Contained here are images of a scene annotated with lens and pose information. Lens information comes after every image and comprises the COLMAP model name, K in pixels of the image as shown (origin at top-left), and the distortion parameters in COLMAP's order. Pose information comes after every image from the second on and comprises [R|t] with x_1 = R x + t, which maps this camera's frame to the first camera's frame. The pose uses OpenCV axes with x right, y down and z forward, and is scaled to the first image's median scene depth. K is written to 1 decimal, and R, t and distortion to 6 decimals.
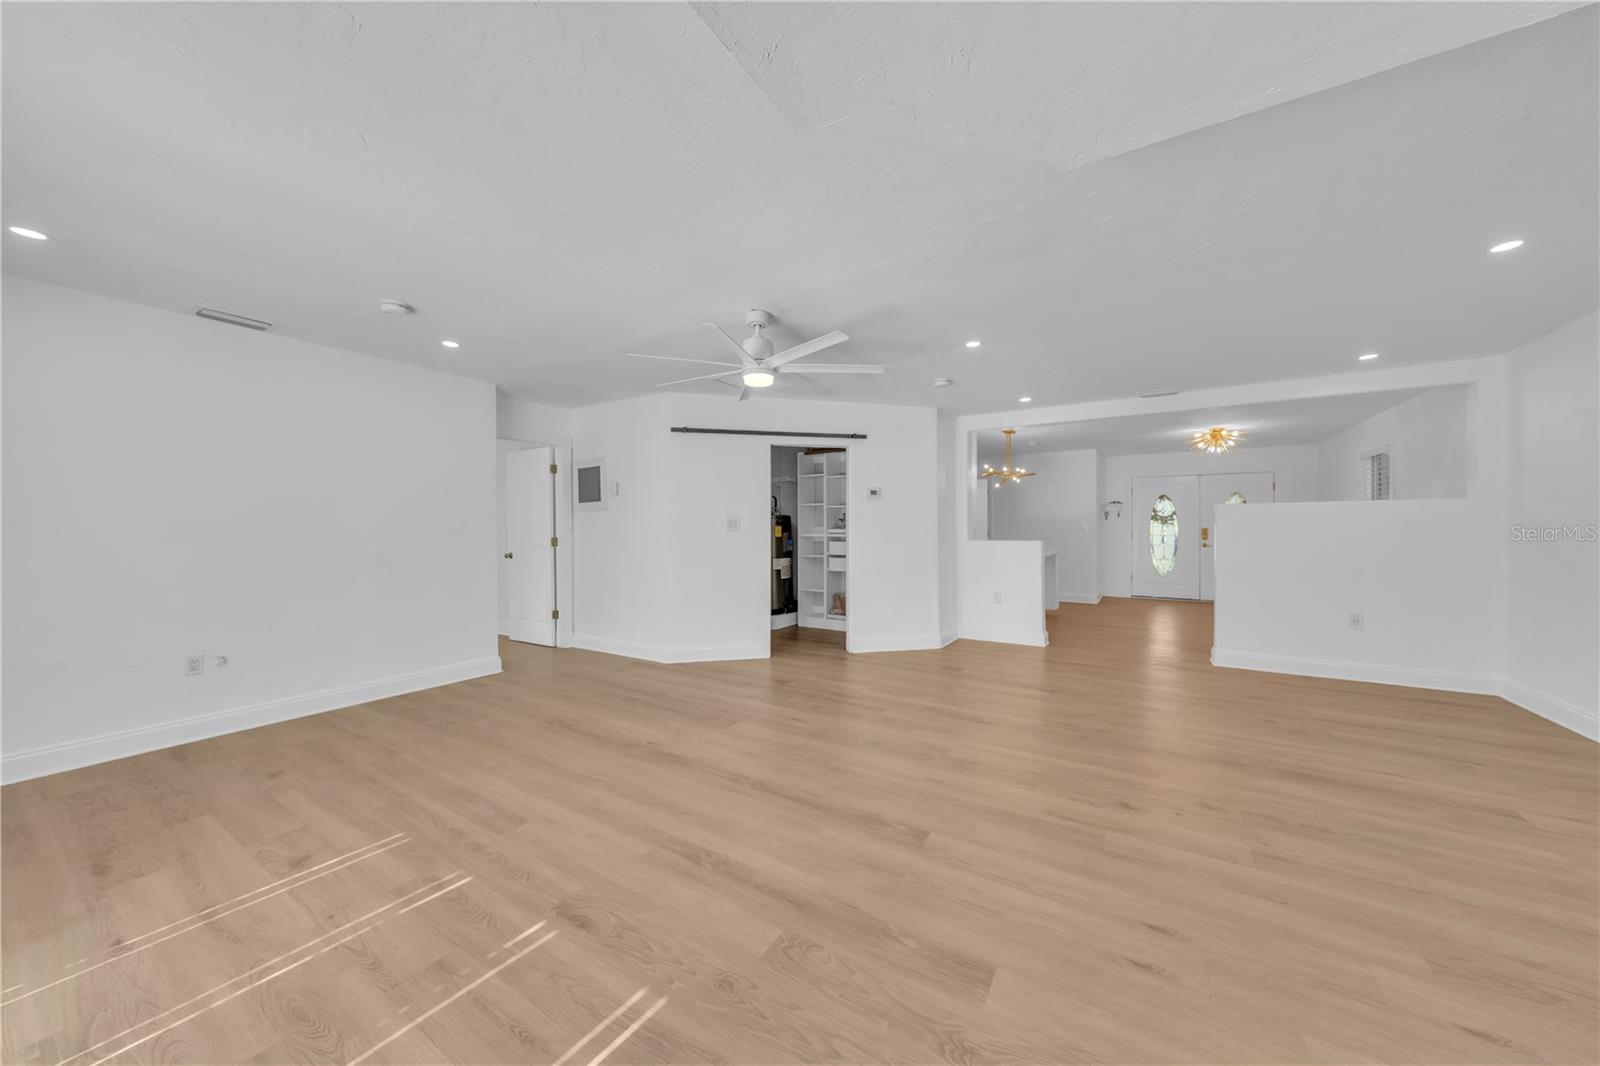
lens RADIAL K [[548.6, 0, 799.1], [0, 548.6, 526.2], [0, 0, 1]] dist [0.000261, -0.000007]
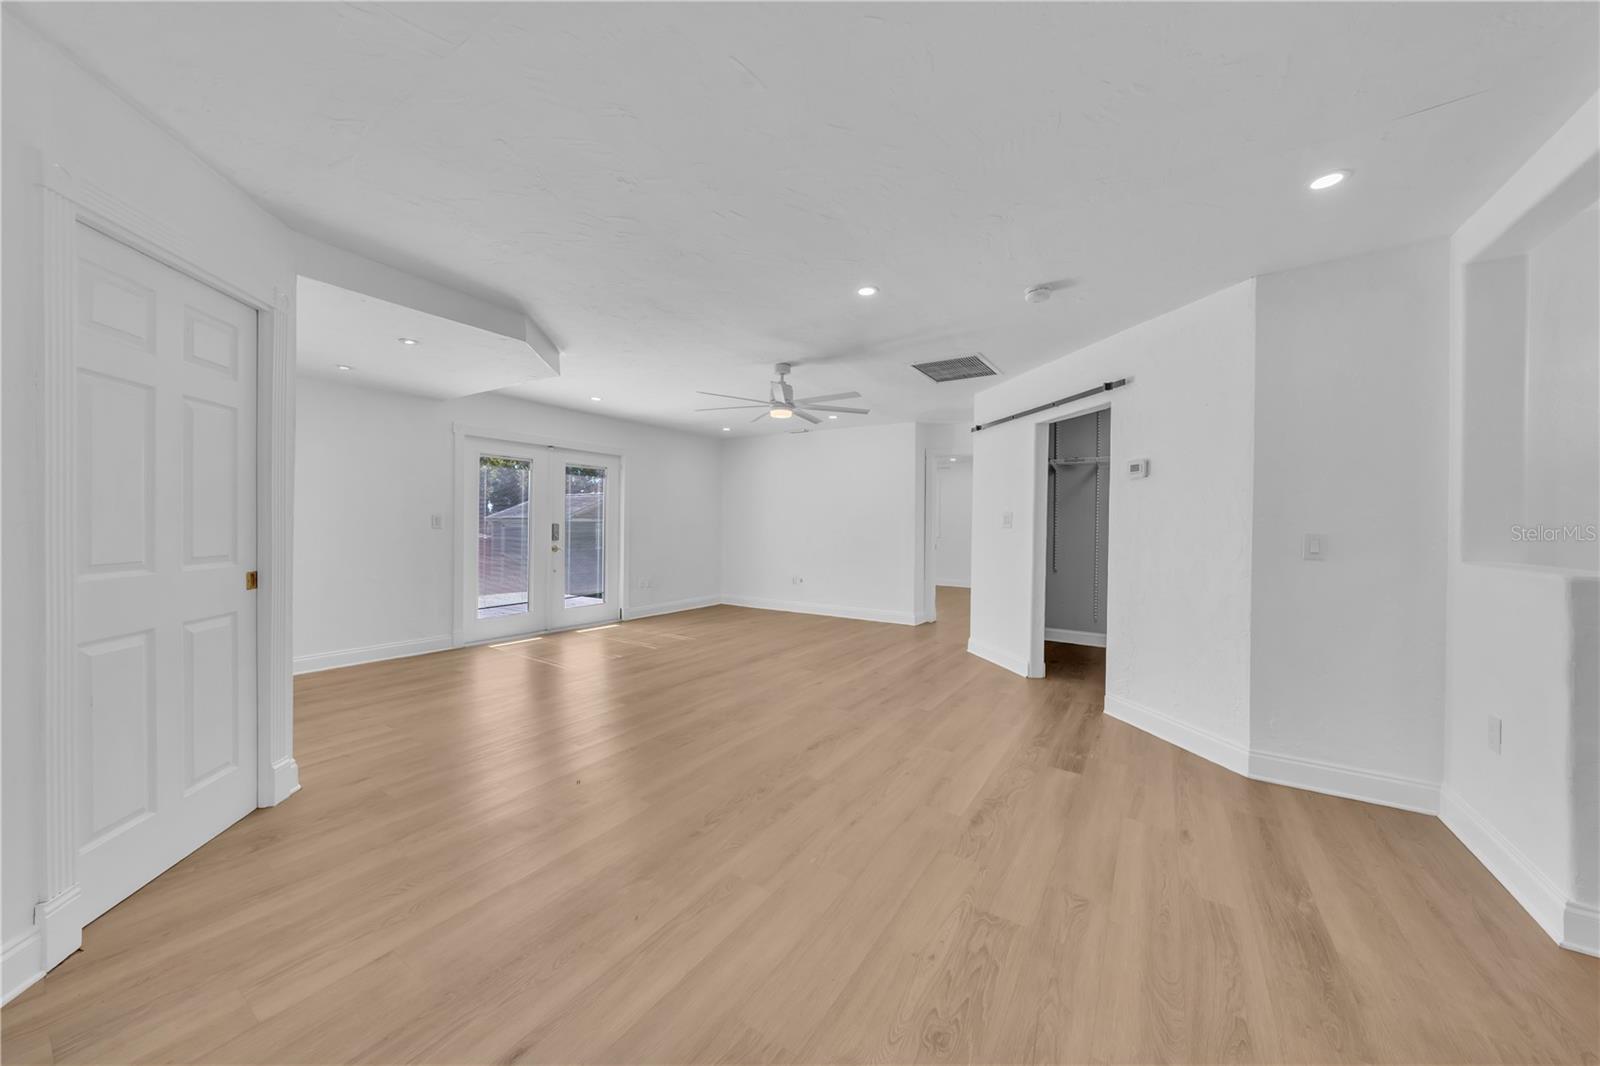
lens RADIAL K [[548.6, 0, 799.1], [0, 548.6, 526.2], [0, 0, 1]] dist [0.000261, -0.000007]
pose [[-0.014586, 0.006040, -0.999875, 1.106034], [0.003117, 0.999977, 0.005995, 0.000717], [0.999889, -0.003030, -0.014605, 0.905066]]
